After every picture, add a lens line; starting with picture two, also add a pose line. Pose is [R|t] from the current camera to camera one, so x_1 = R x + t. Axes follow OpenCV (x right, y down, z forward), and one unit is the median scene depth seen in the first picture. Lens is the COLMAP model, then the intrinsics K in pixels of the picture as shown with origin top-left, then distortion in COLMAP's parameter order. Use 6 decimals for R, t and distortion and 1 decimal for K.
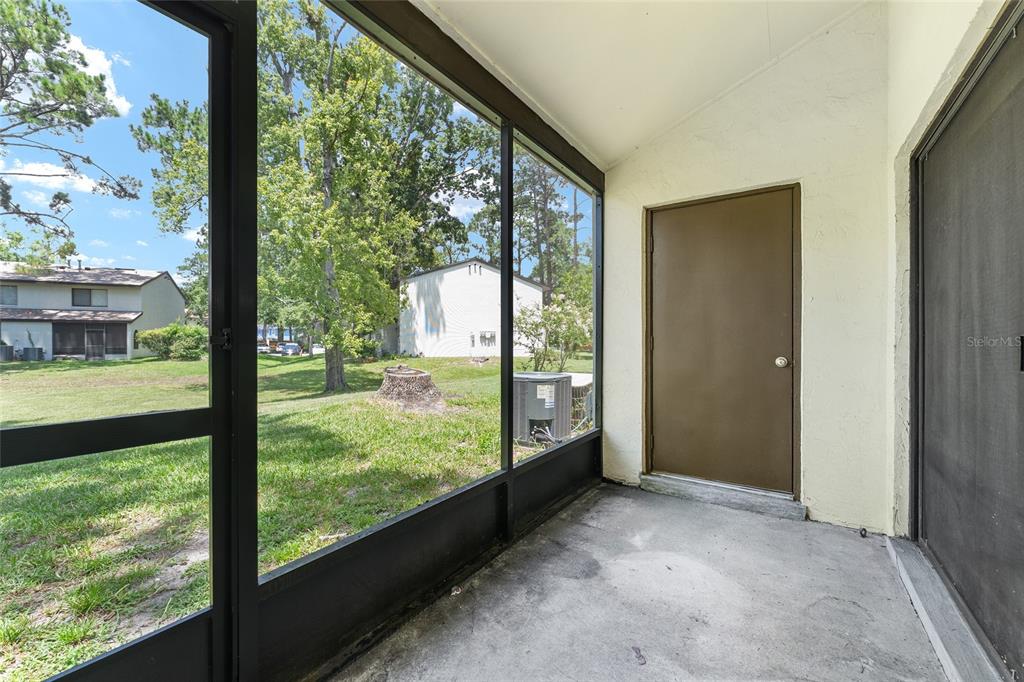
lens RADIAL K [[414.8, 0, 509.5], [0, 414.8, 344.6], [0, 0, 1]] dist [0.001636, -0.000174]
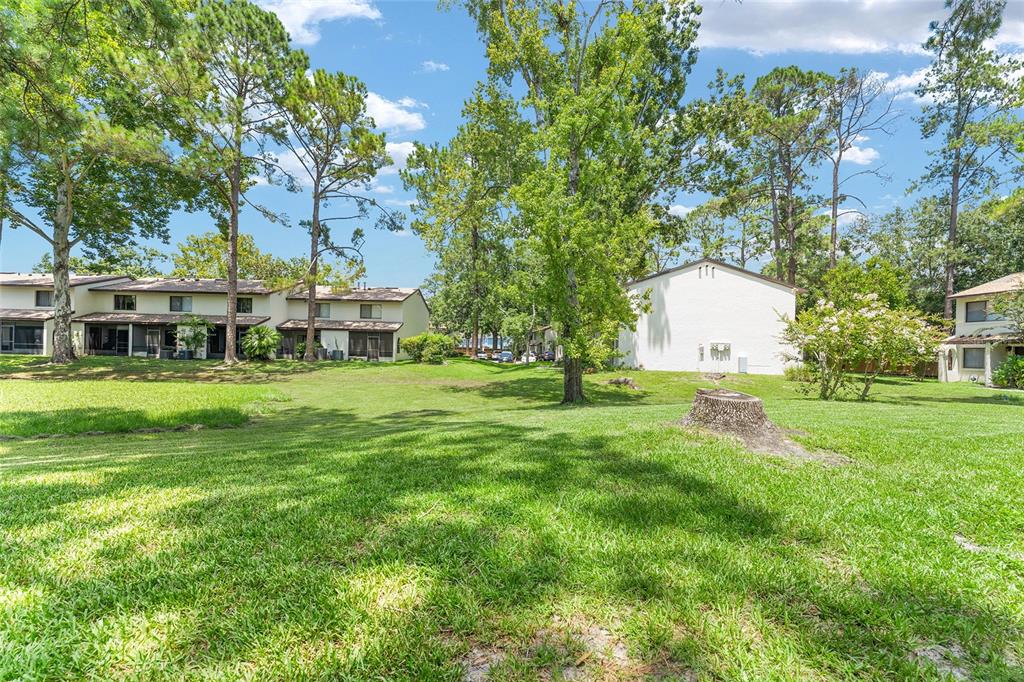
lens RADIAL K [[419.9, 0, 513.7], [0, 419.9, 352.8], [0, 0, 1]] dist [0.000762, -0.000271]
pose [[0.903222, 0.025392, -0.428422, -0.075807], [-0.028247, 0.999601, -0.000308, 0.000499], [0.428243, 0.012380, 0.903579, 0.038859]]
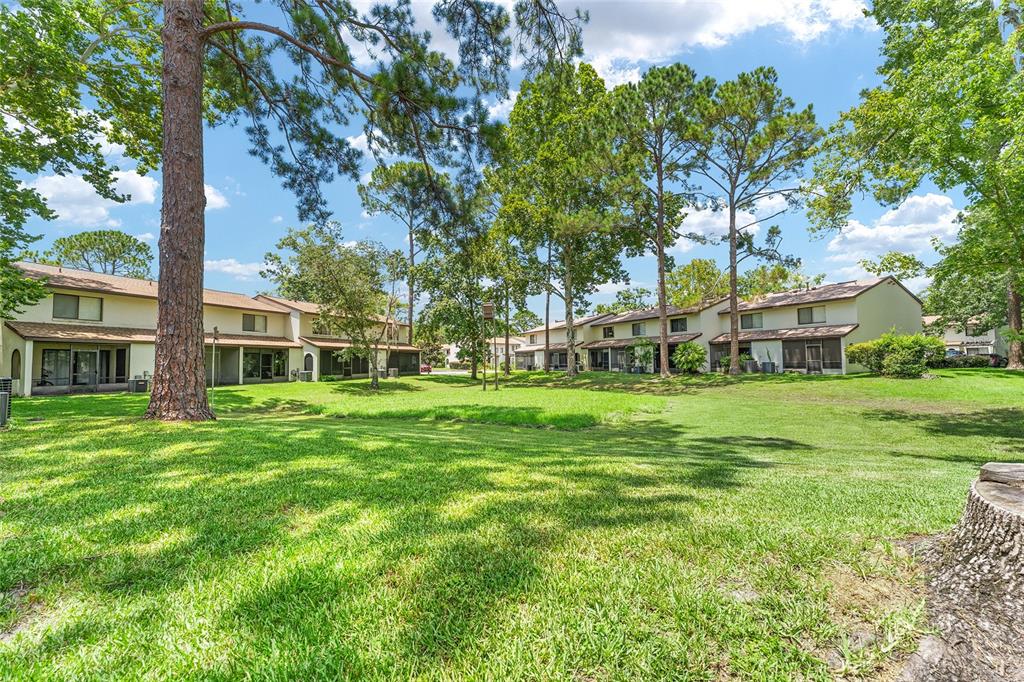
lens RADIAL K [[407.3, 0, 513.7], [0, 407.3, 343.7], [0, 0, 1]] dist [-0.000606, -0.000082]
pose [[0.056499, -0.043336, -0.997462, -0.012690], [0.010143, 0.999031, -0.042830, -0.002922], [0.998351, -0.007697, 0.056884, 0.188026]]
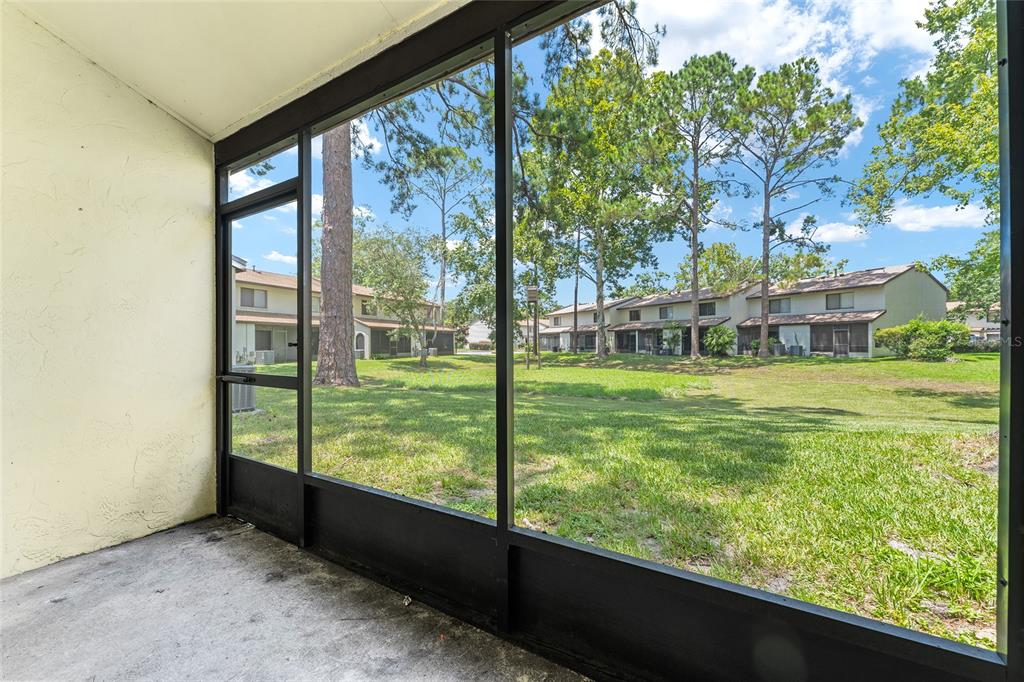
lens RADIAL K [[411.4, 0, 514.4], [0, 411.4, 344.5], [0, 0, 1]] dist [-0.000076, 0.000245]
pose [[0.044259, 0.003596, -0.999014, 0.059121], [0.000254, 0.999993, 0.003611, -0.000659], [0.999020, -0.000413, 0.044258, 0.084919]]
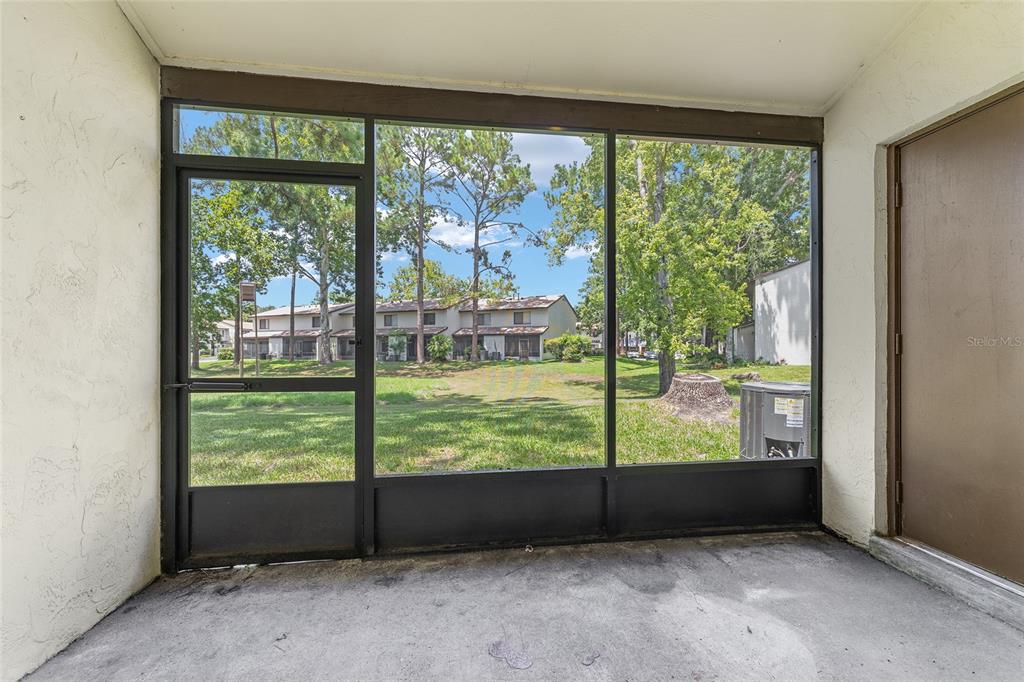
lens RADIAL K [[408.0, 0, 513.0], [0, 408.0, 350.2], [0, 0, 1]] dist [0.000701, -0.000141]
pose [[0.666438, 0.002171, -0.745557, 0.050833], [-0.003064, 0.999995, 0.000174, 0.001065], [0.745554, 0.002168, 0.666442, 0.012108]]
